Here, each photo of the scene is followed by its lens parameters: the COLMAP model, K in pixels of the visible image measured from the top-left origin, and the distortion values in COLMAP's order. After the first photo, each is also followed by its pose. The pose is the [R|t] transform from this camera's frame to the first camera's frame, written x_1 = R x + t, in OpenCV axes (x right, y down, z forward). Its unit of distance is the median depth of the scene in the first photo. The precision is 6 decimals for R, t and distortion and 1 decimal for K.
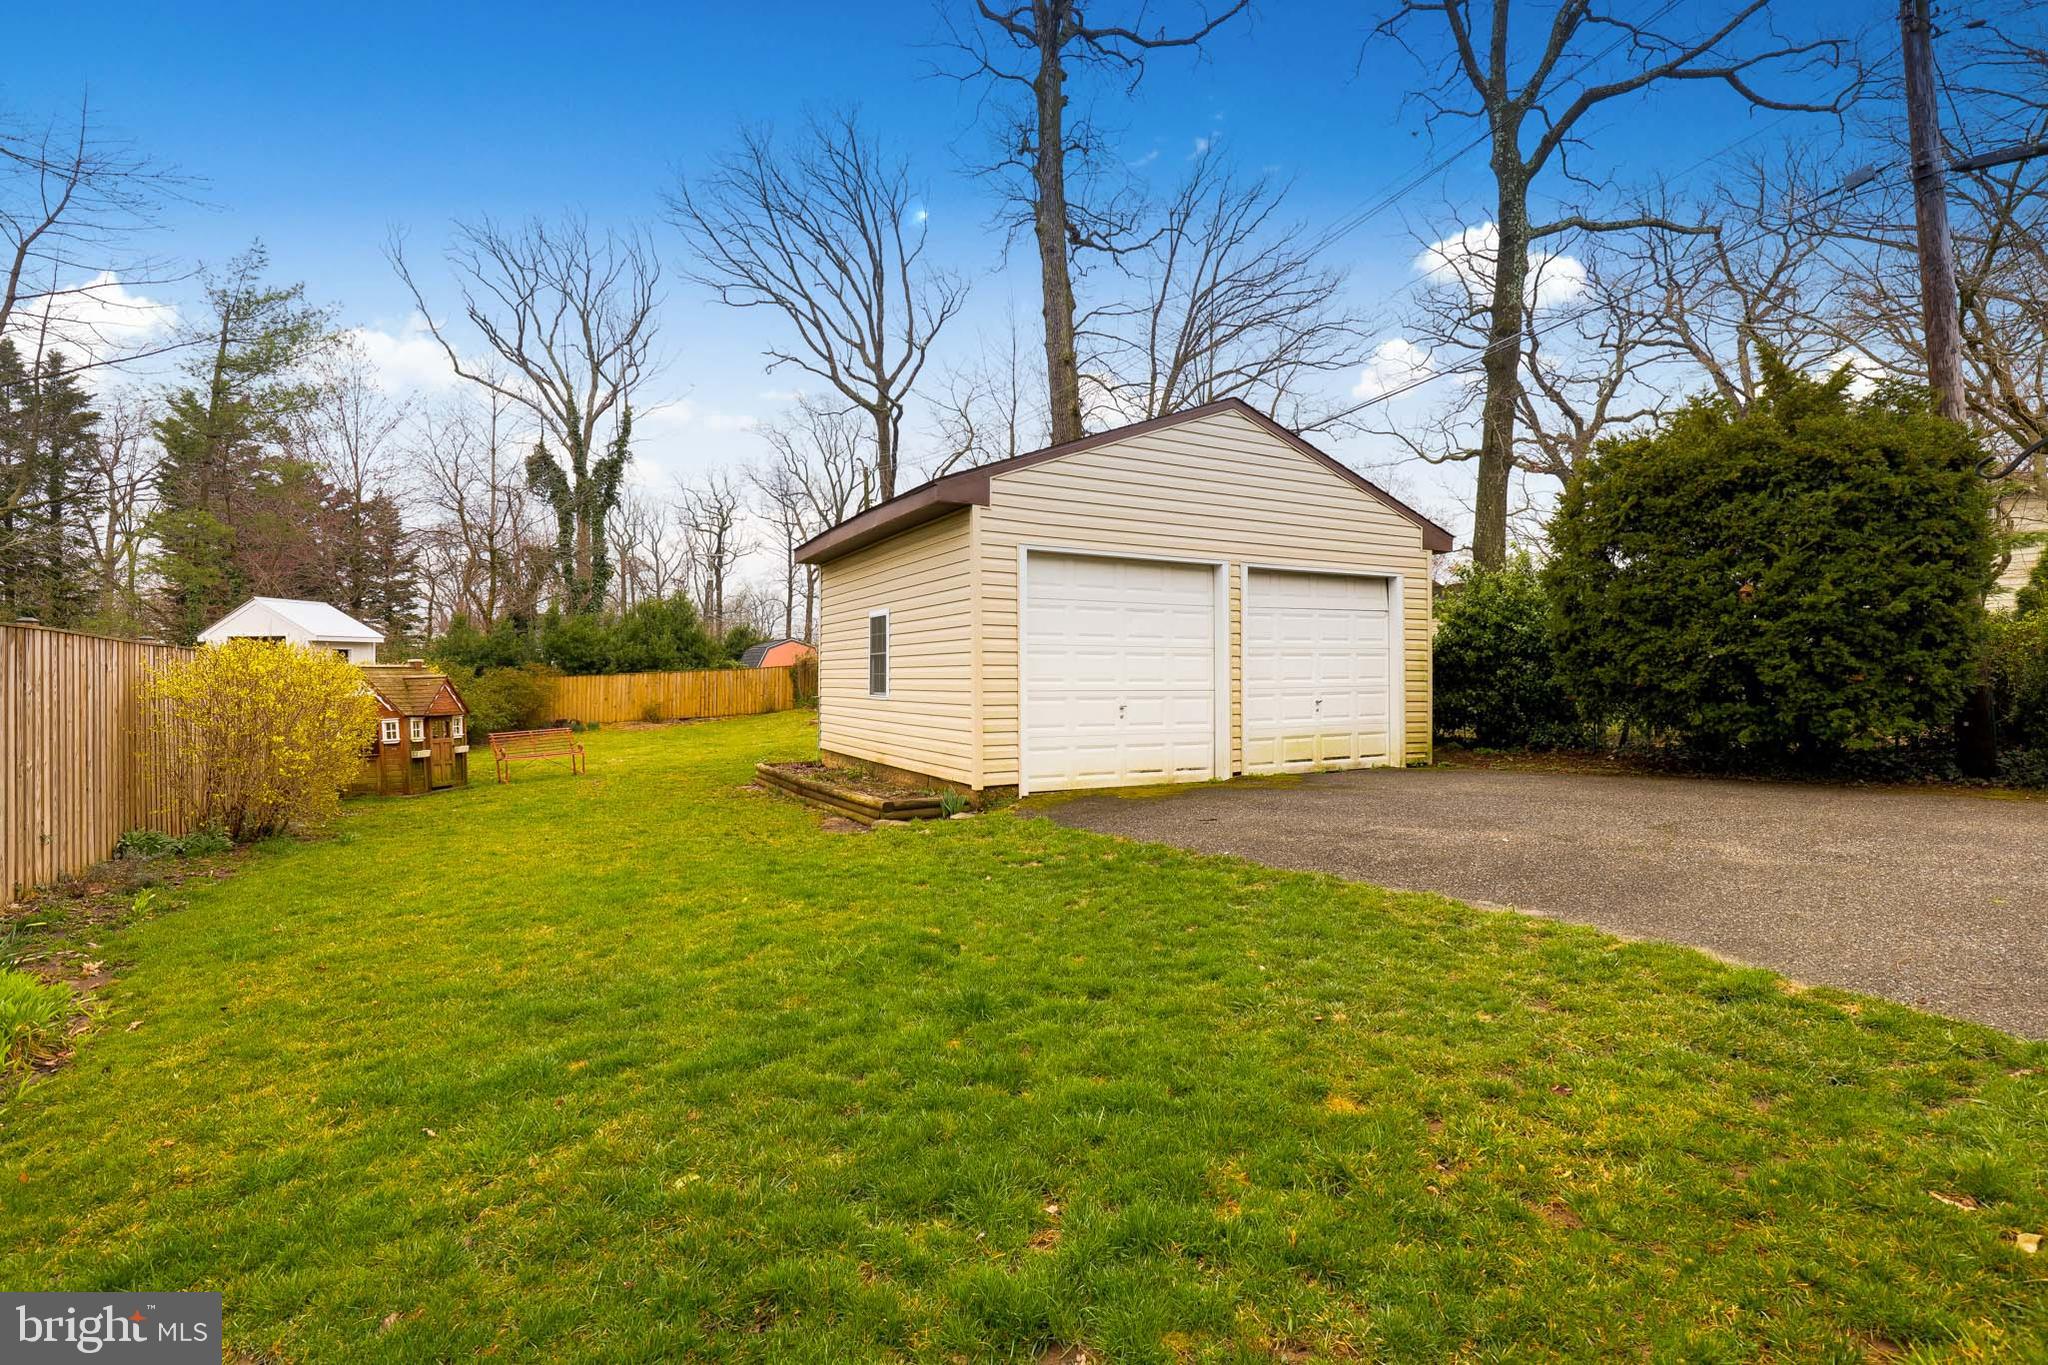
lens RADIAL K [[958.3, 0, 1064.2], [0, 958.3, 687.6], [0, 0, 1]] dist [-0.043808, 0.011915]
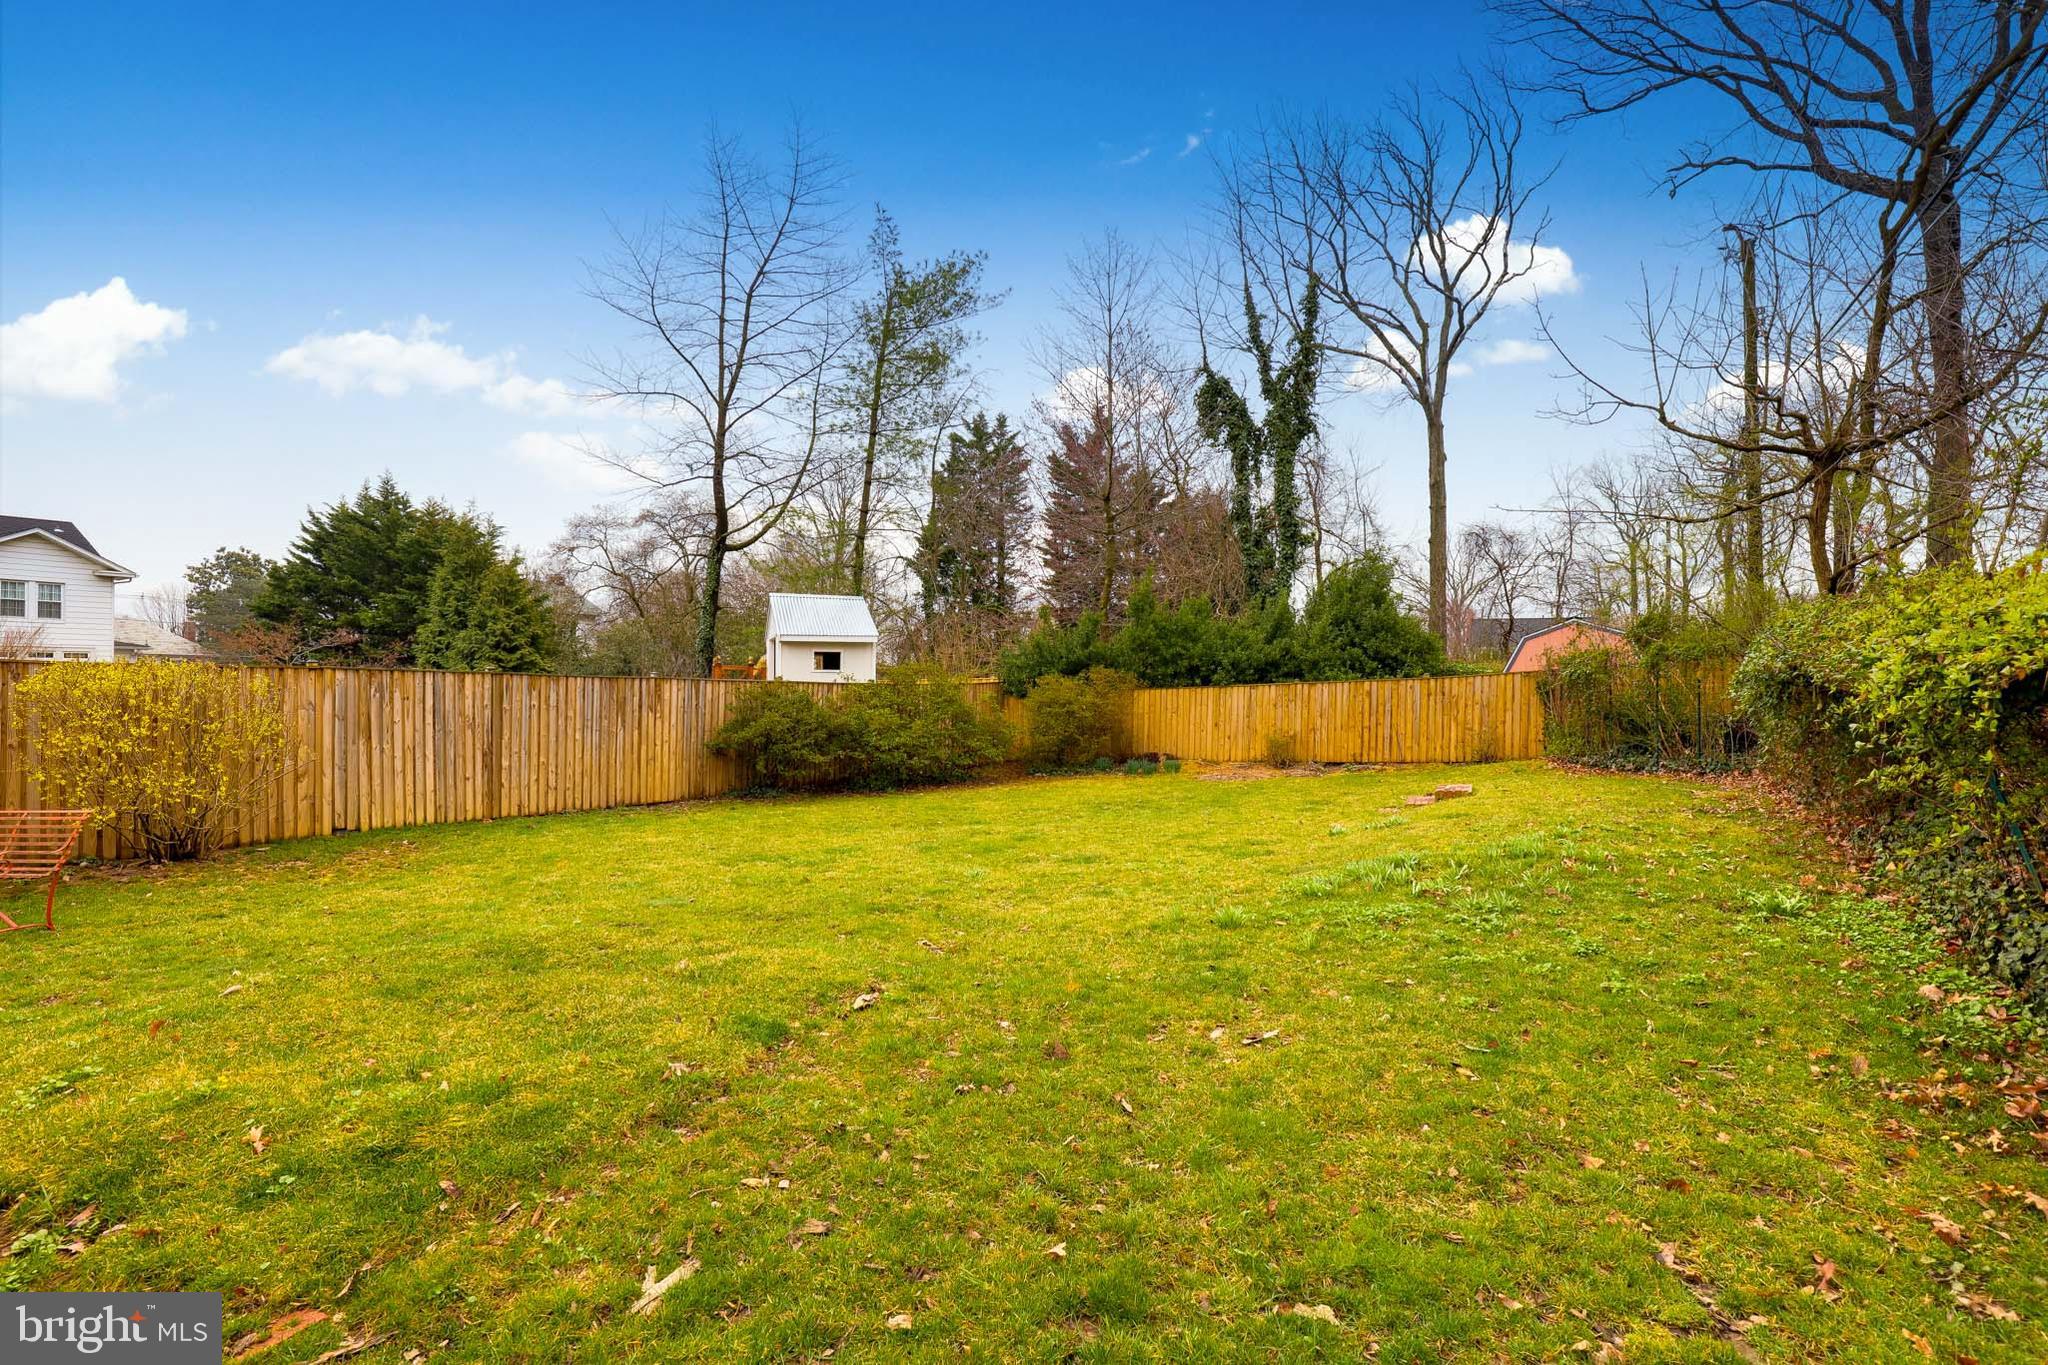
lens RADIAL K [[958.3, 0, 1064.2], [0, 958.3, 687.6], [0, 0, 1]] dist [-0.043808, 0.011915]
pose [[0.503404, 0.004528, -0.864039, 0.024690], [-0.019774, 0.999785, -0.006281, -0.008934], [0.863825, 0.020247, 0.503386, 0.783310]]
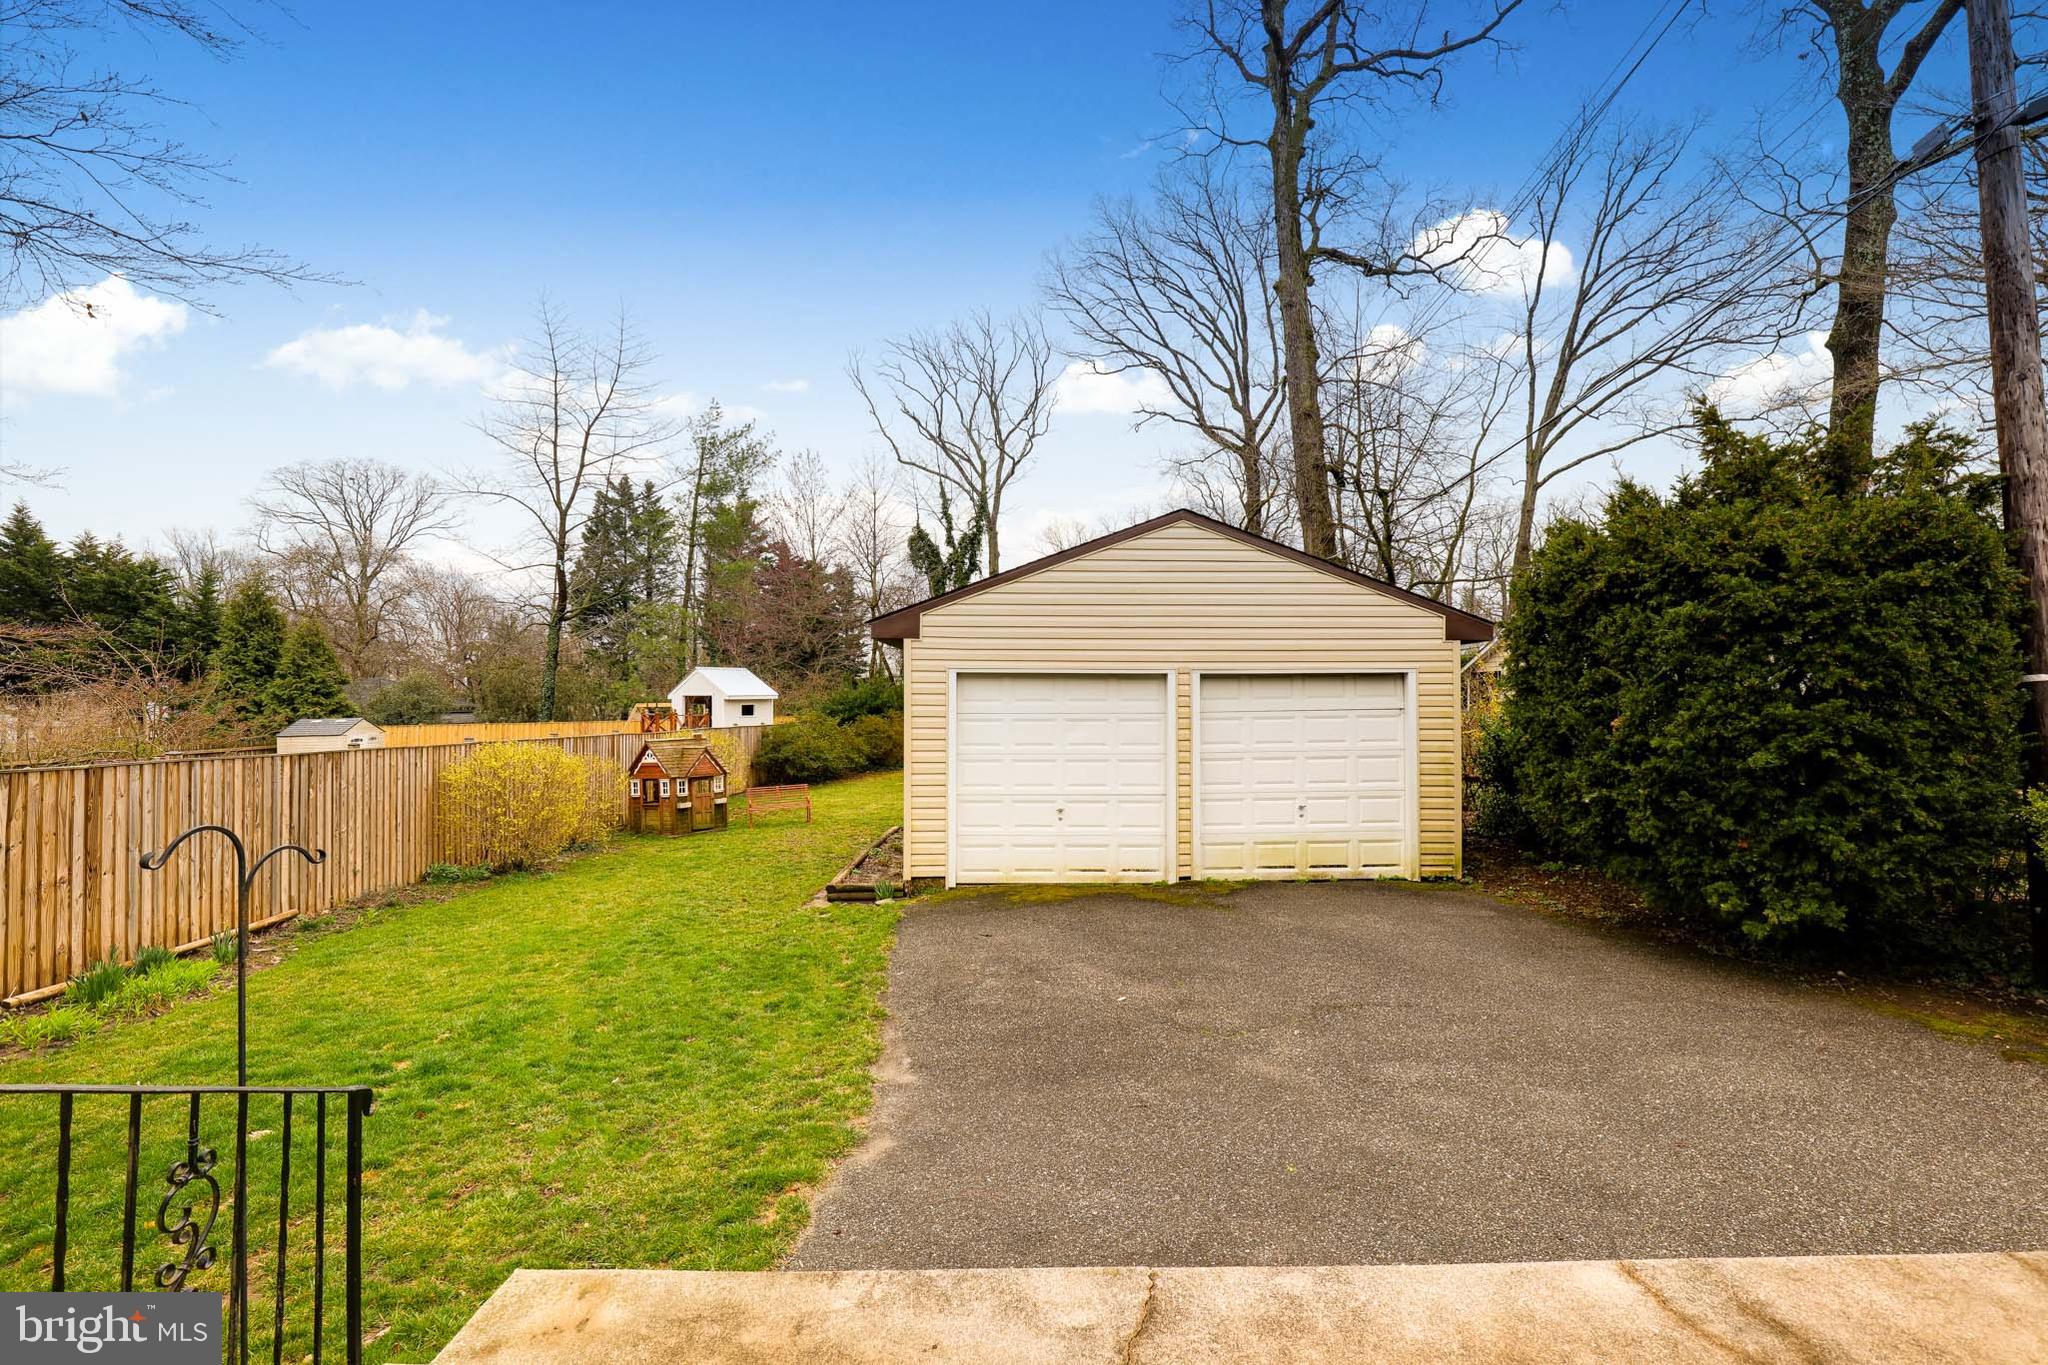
lens RADIAL K [[958.3, 0, 1064.2], [0, 958.3, 687.6], [0, 0, 1]] dist [-0.043808, 0.011915]
pose [[0.886143, -0.004837, -0.463387, 0.247577], [-0.003966, 0.999830, -0.018022, -0.043033], [0.463395, 0.017808, 0.885973, 0.016934]]
